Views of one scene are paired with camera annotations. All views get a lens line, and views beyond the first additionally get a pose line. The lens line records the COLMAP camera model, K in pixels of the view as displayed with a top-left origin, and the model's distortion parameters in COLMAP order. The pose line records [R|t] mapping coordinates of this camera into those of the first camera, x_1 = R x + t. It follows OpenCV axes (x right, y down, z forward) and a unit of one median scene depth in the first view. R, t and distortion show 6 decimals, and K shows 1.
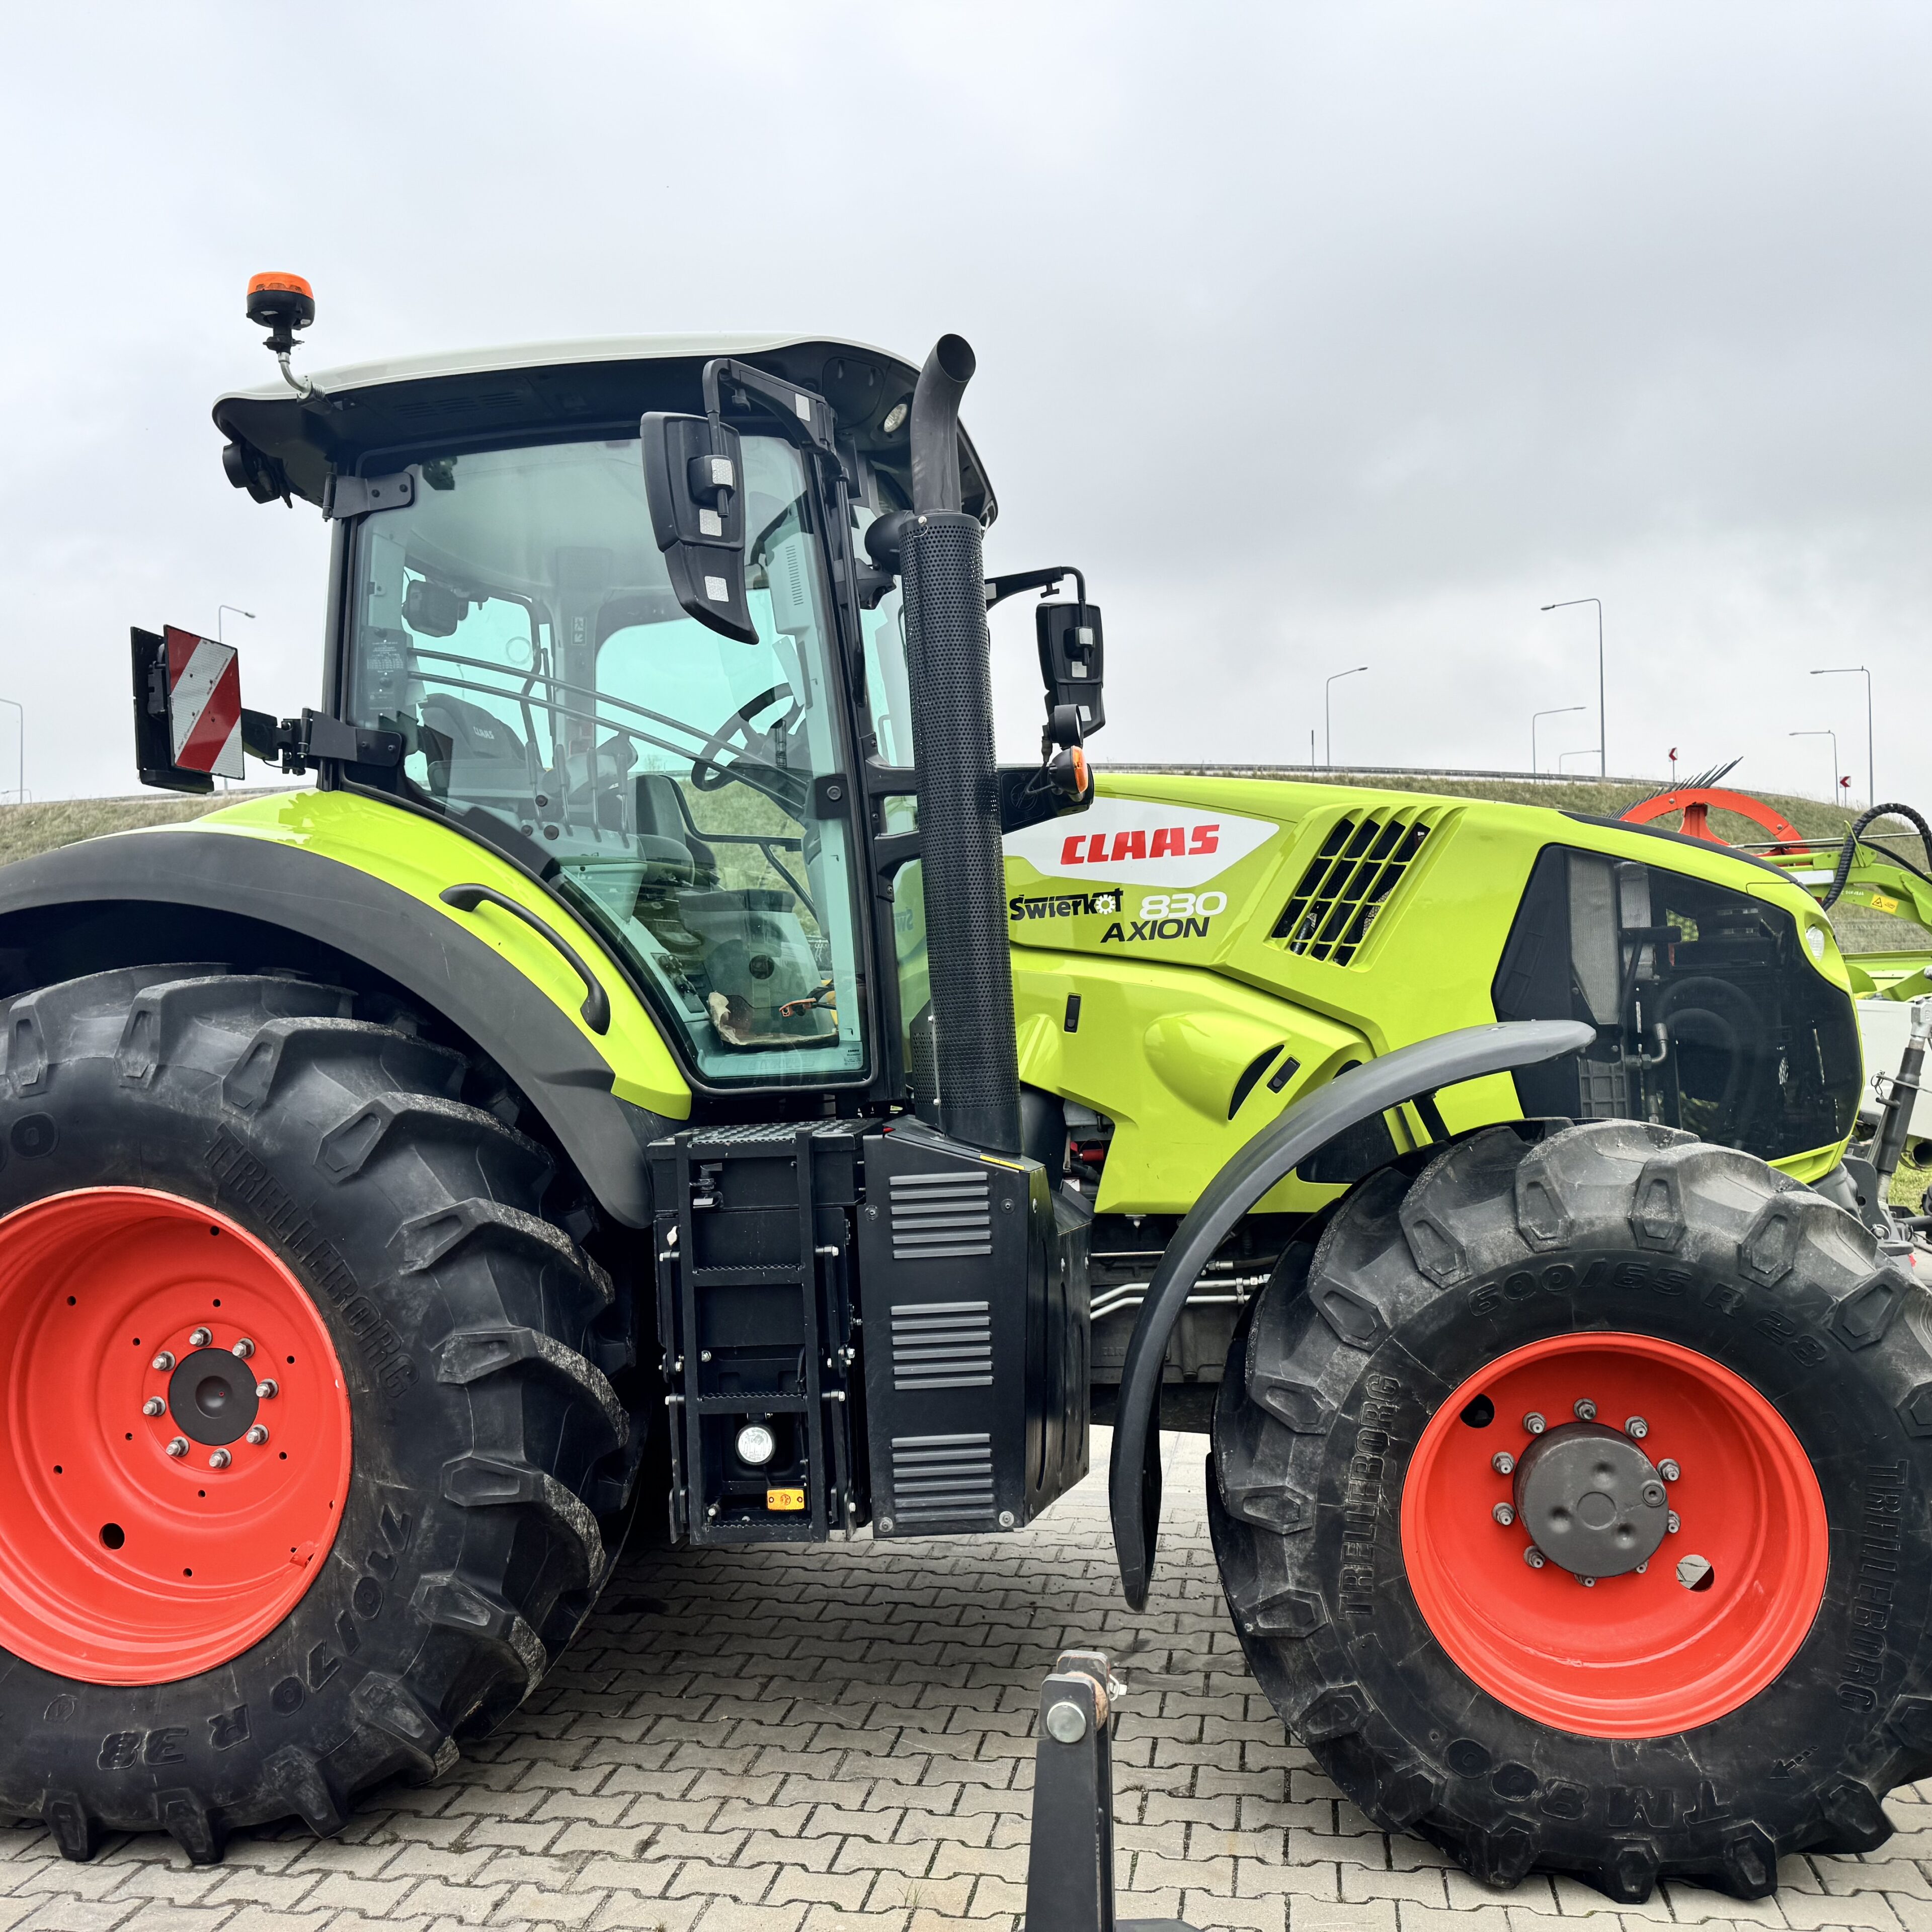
lens RADIAL K [[1792.8, 0, 977.4], [0, 1792.8, 960.8], [0, 0, 1]] dist [0.023377, 0.000000]
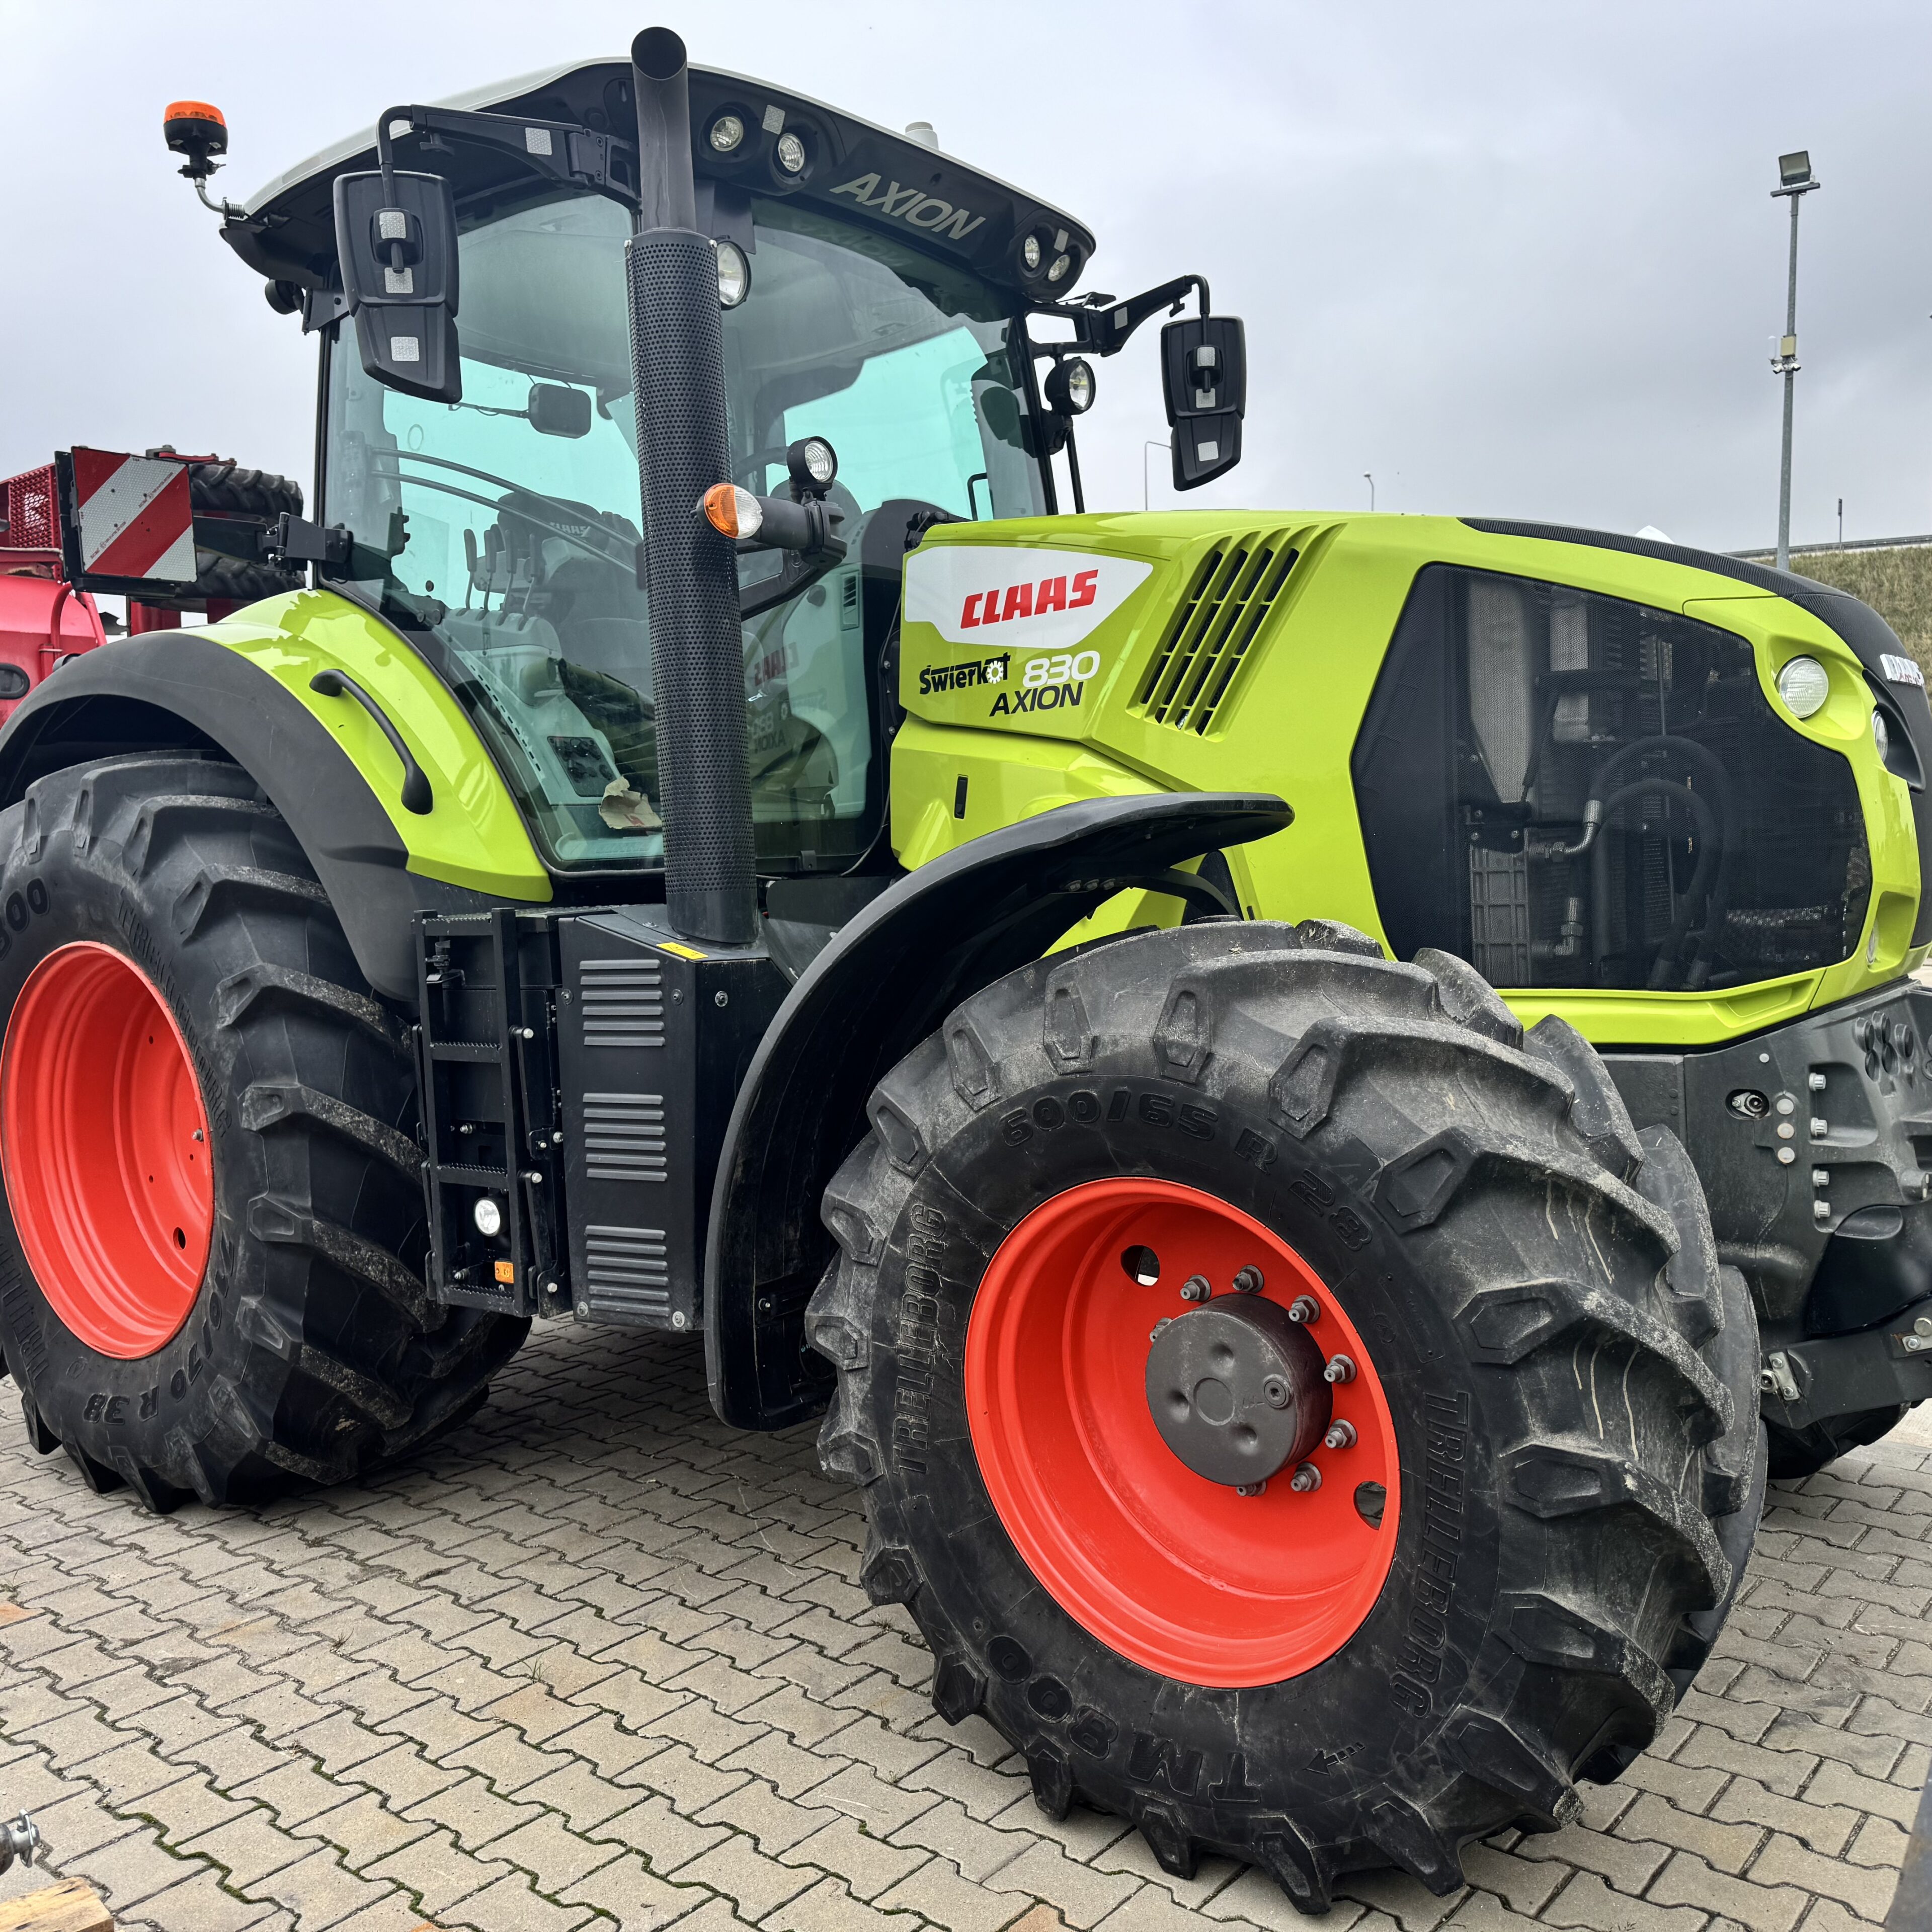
lens RADIAL K [[1792.8, 0, 981.3], [0, 1792.8, 970.7], [0, 0, 1]] dist [0.023377, 0.000000]
pose [[0.872020, 0.039717, -0.487856, 0.612446], [0.009295, 0.995179, 0.097634, 0.034752], [0.489382, -0.089673, 0.867447, 0.269659]]
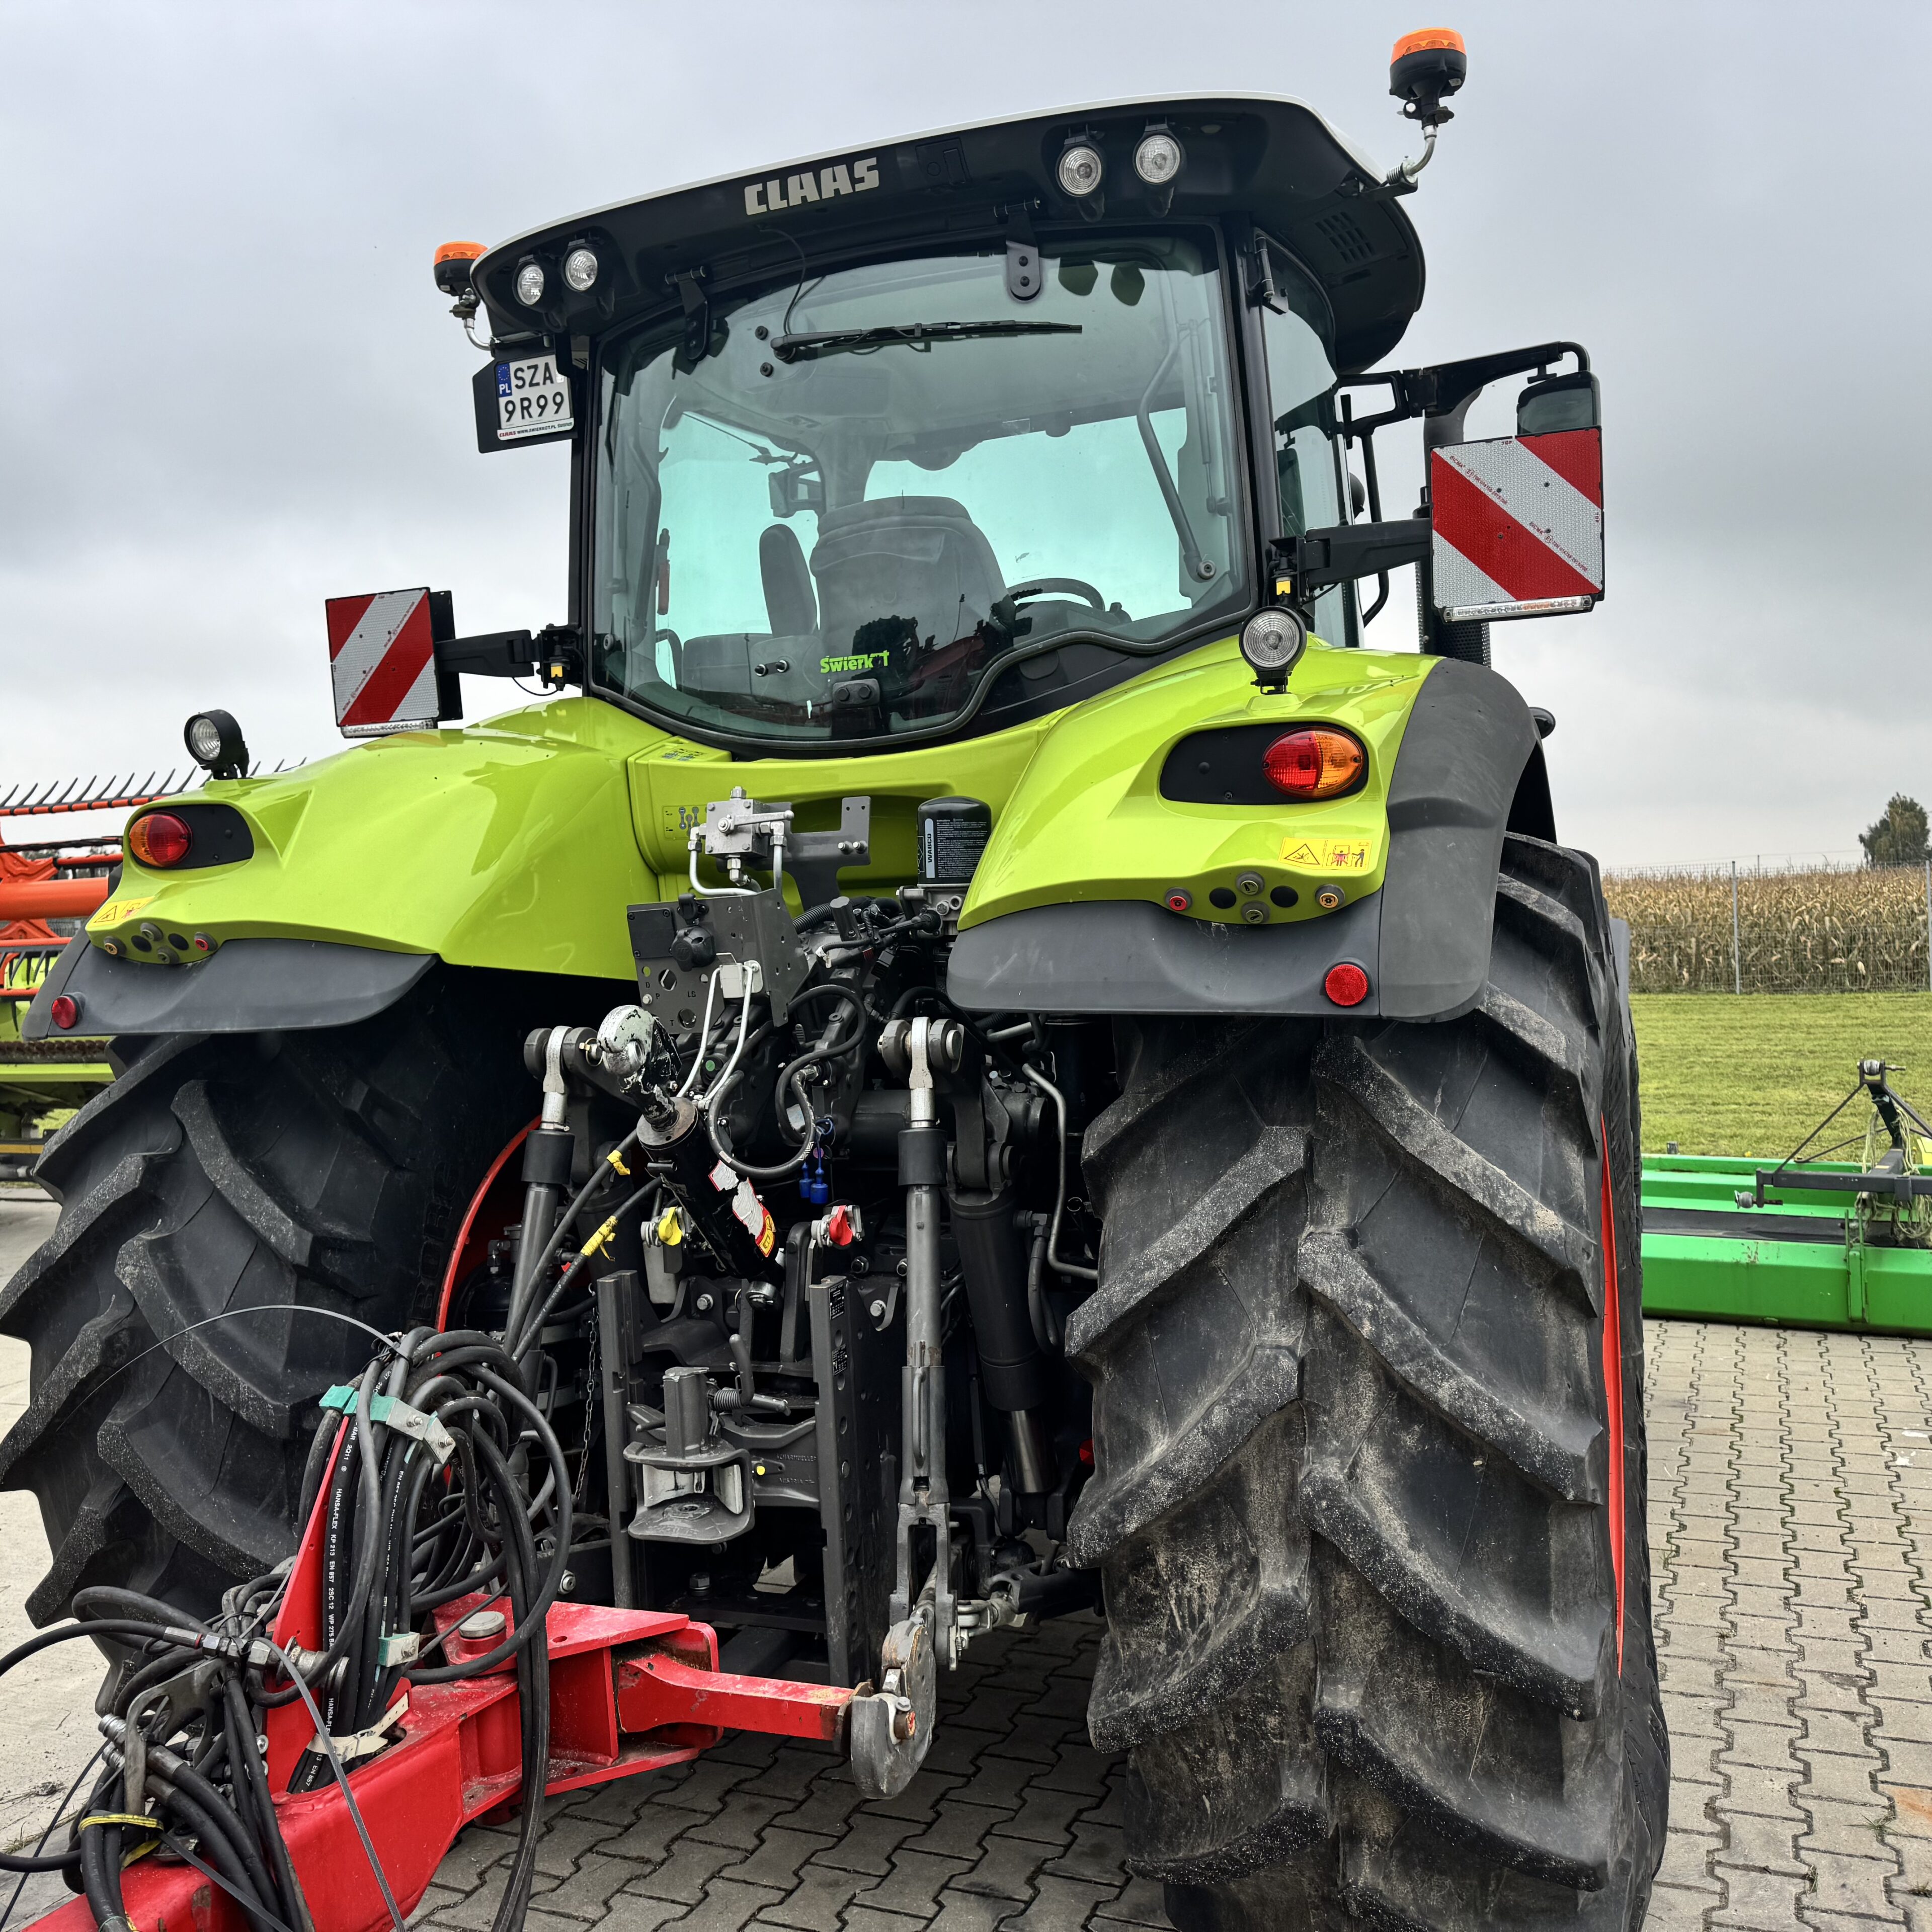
lens RADIAL K [[1792.8, 0, 962.7], [0, 1792.8, 966.1], [0, 0, 1]] dist [0.023377, 0.000000]
pose [[0.248303, -0.005504, 0.968667, -1.371927], [0.025100, 0.999685, -0.000754, 0.063734], [-0.968357, 0.024501, 0.248363, 1.090780]]
